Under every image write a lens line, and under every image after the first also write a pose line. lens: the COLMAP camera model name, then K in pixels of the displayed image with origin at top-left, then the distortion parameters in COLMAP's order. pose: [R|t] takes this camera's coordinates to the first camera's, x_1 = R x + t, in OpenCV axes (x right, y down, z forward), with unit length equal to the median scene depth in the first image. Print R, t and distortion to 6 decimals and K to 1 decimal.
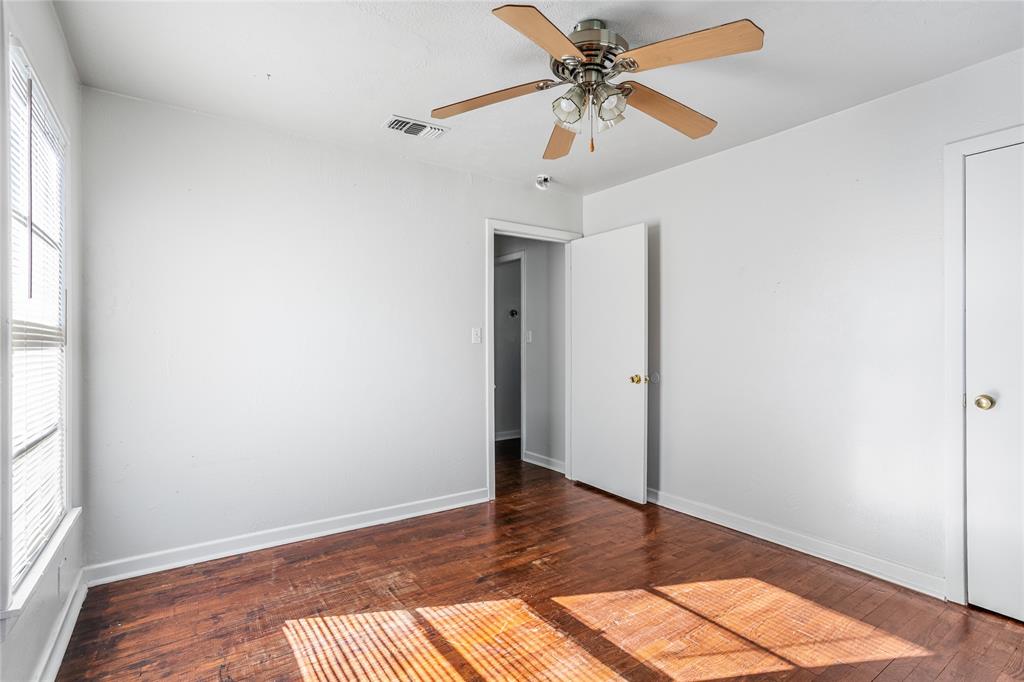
lens RADIAL K [[491.5, 0, 506.5], [0, 491.5, 340.4], [0, 0, 1]] dist [-0.056721, 0.032616]
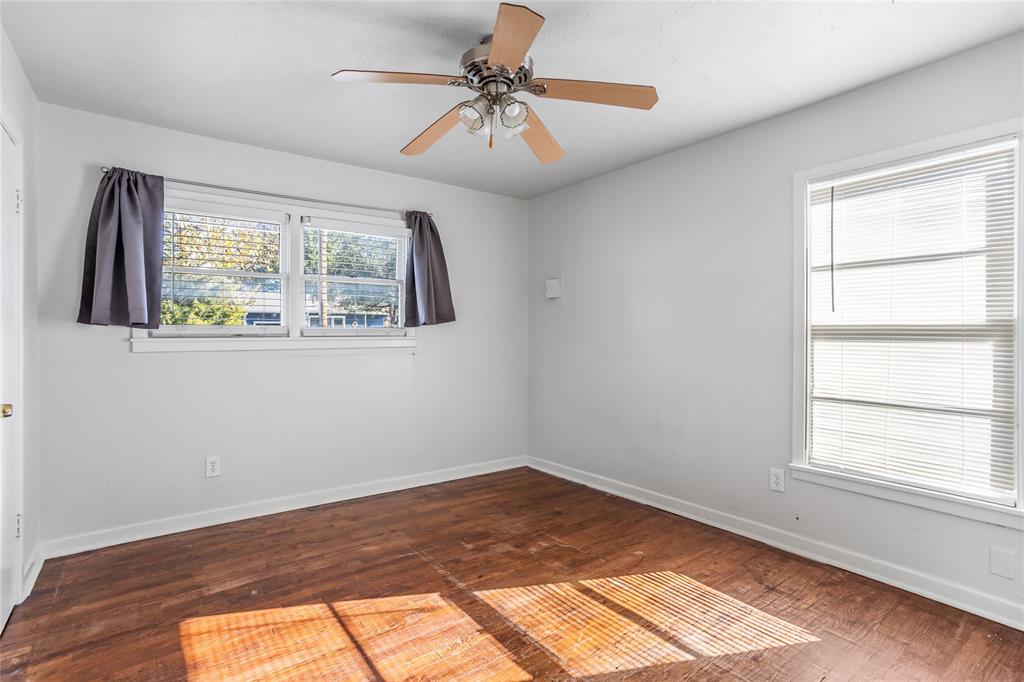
lens RADIAL K [[491.5, 0, 506.5], [0, 491.5, 340.4], [0, 0, 1]] dist [-0.056721, 0.032616]
pose [[-0.999530, 0.000512, -0.030654, 0.174687], [0.000498, 1.000000, 0.000449, 0.013902], [0.030654, 0.000434, -0.999530, 2.007052]]
